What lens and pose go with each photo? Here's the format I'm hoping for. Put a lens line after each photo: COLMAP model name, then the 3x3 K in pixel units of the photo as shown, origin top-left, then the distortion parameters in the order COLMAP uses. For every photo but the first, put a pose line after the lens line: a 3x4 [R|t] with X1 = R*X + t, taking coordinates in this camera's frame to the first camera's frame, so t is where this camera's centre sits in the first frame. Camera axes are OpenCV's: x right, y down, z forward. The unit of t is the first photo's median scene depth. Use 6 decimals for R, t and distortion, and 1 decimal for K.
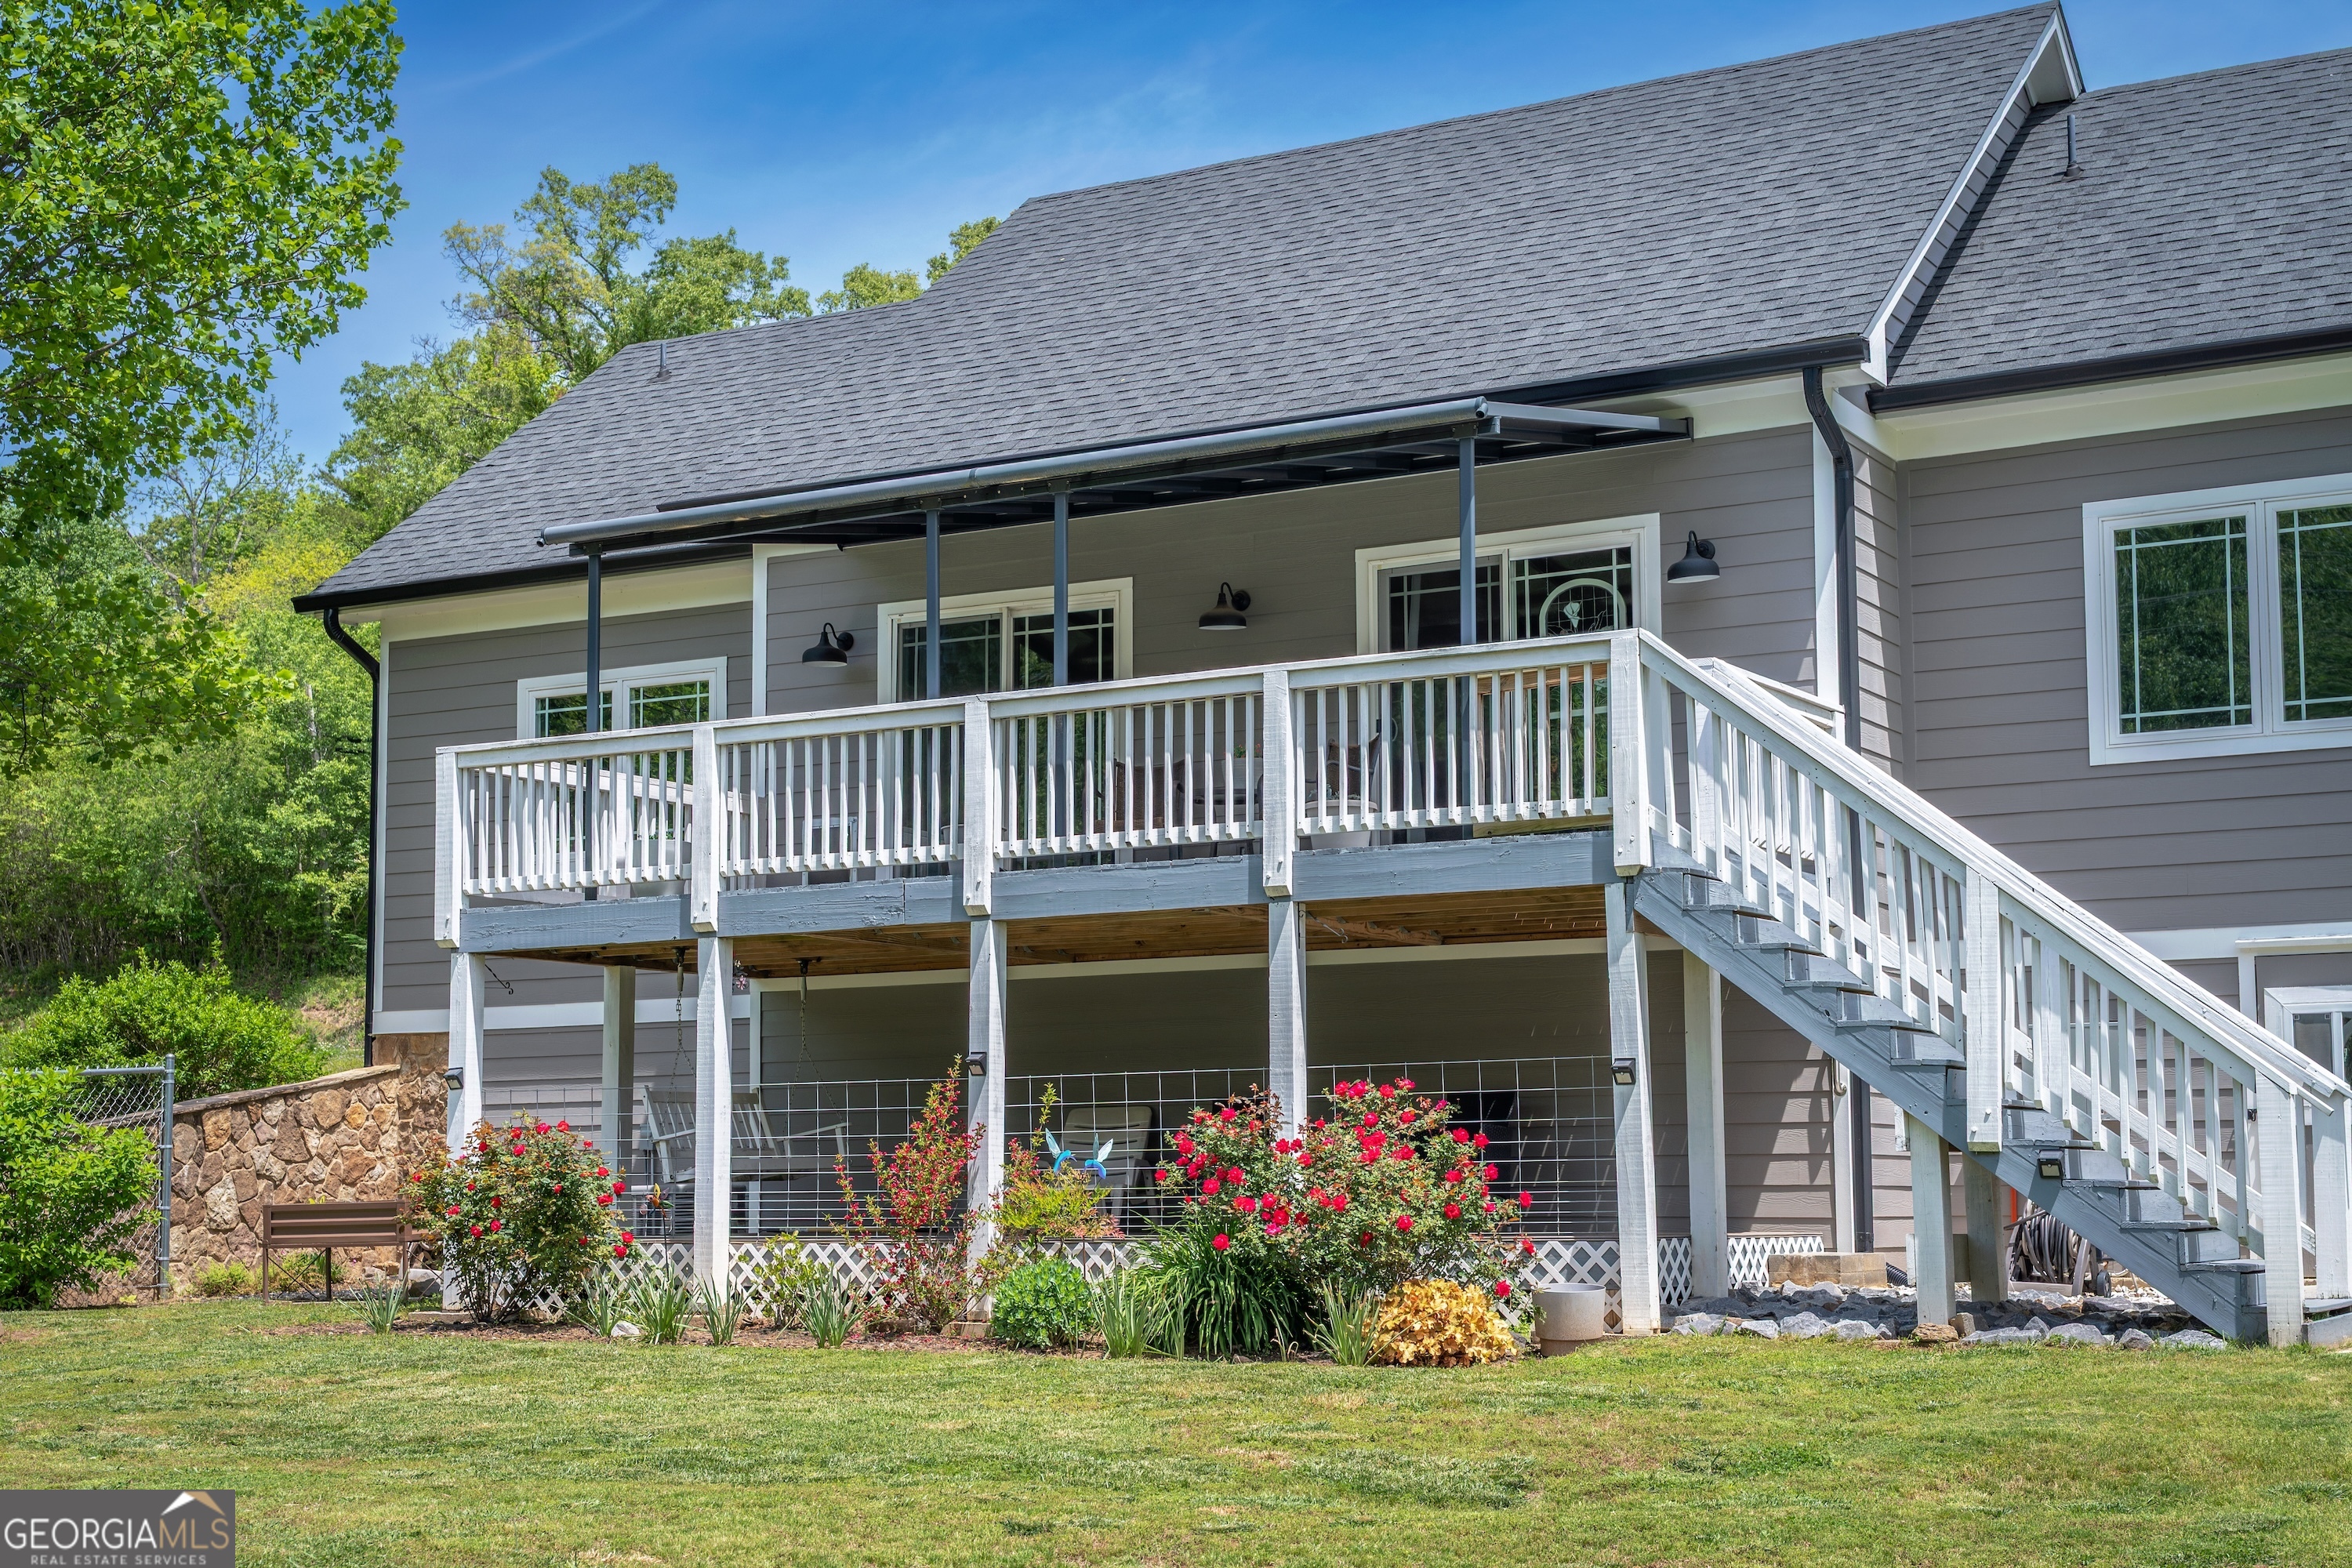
lens RADIAL K [[3368.1, 0, 1217.8], [0, 3368.1, 895.1], [0, 0, 1]] dist [0.100292, -0.104925]
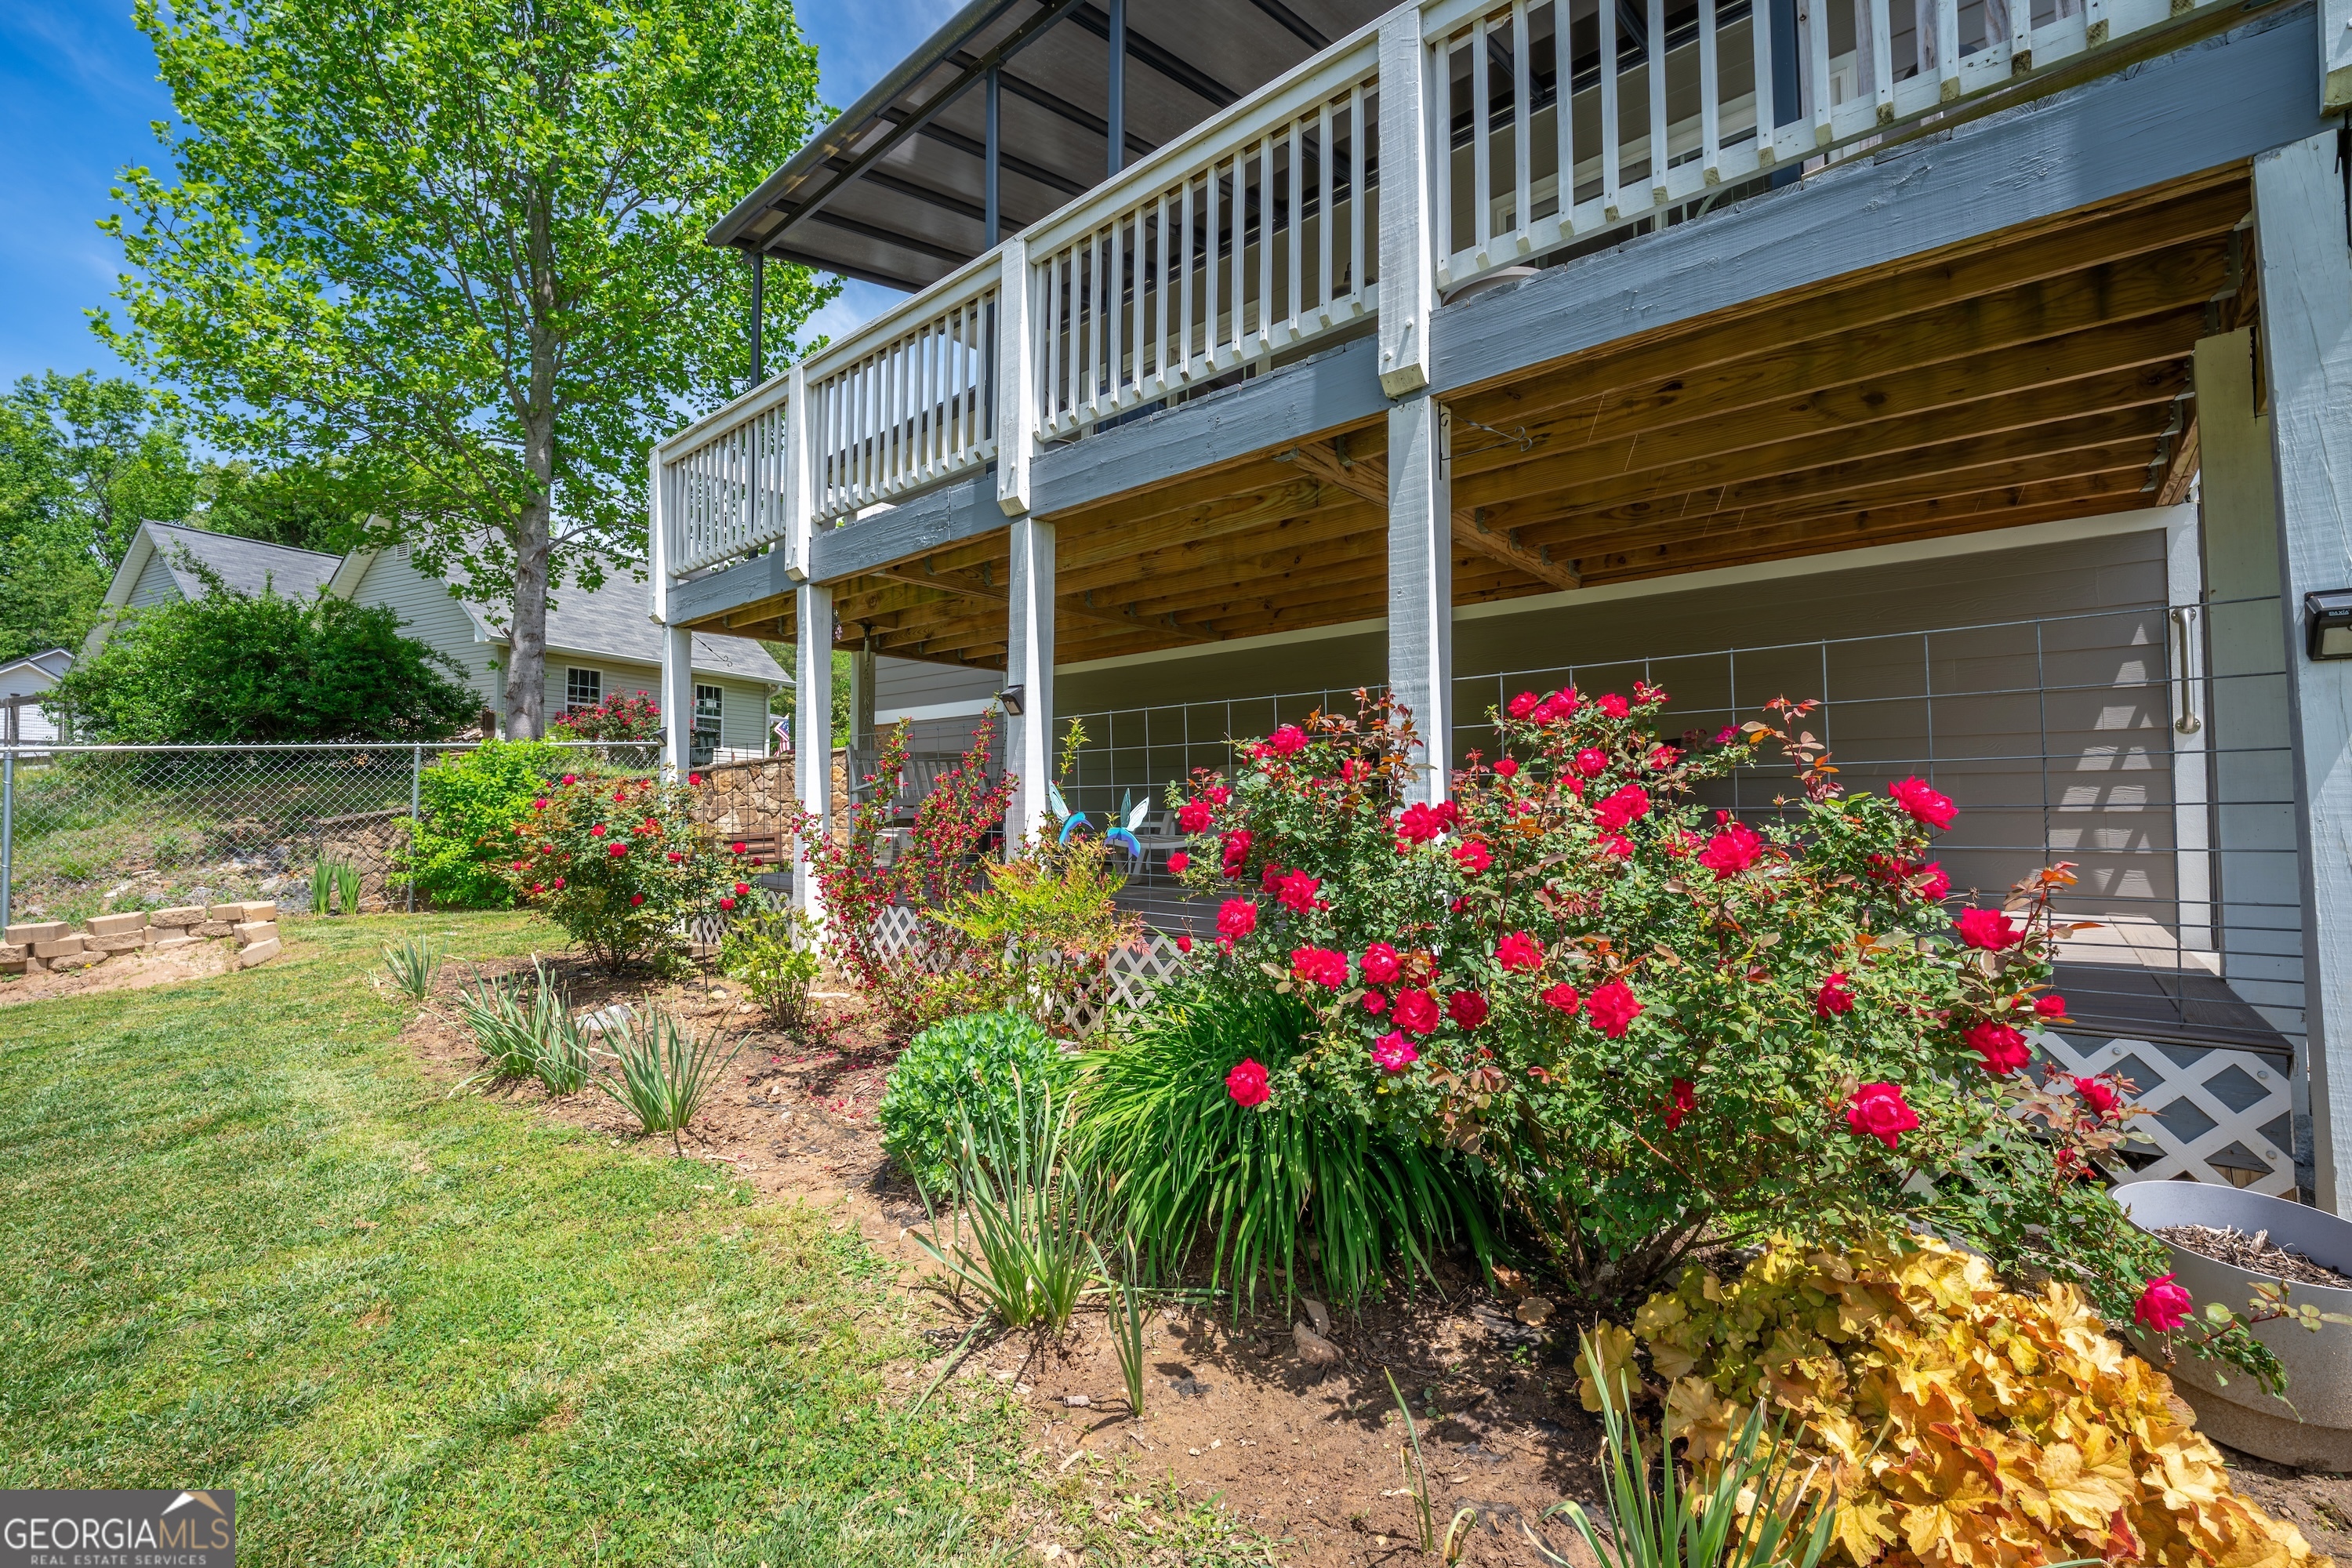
lens RADIAL K [[973.0, 0, 1176.0], [0, 973.0, 784.0], [0, 0, 1]] dist [0.002518, -0.010788]
pose [[0.979223, 0.000202, -0.202784, 0.013377], [0.014011, 0.997542, 0.068653, 0.057275], [0.202300, -0.070067, 0.976814, 0.817607]]
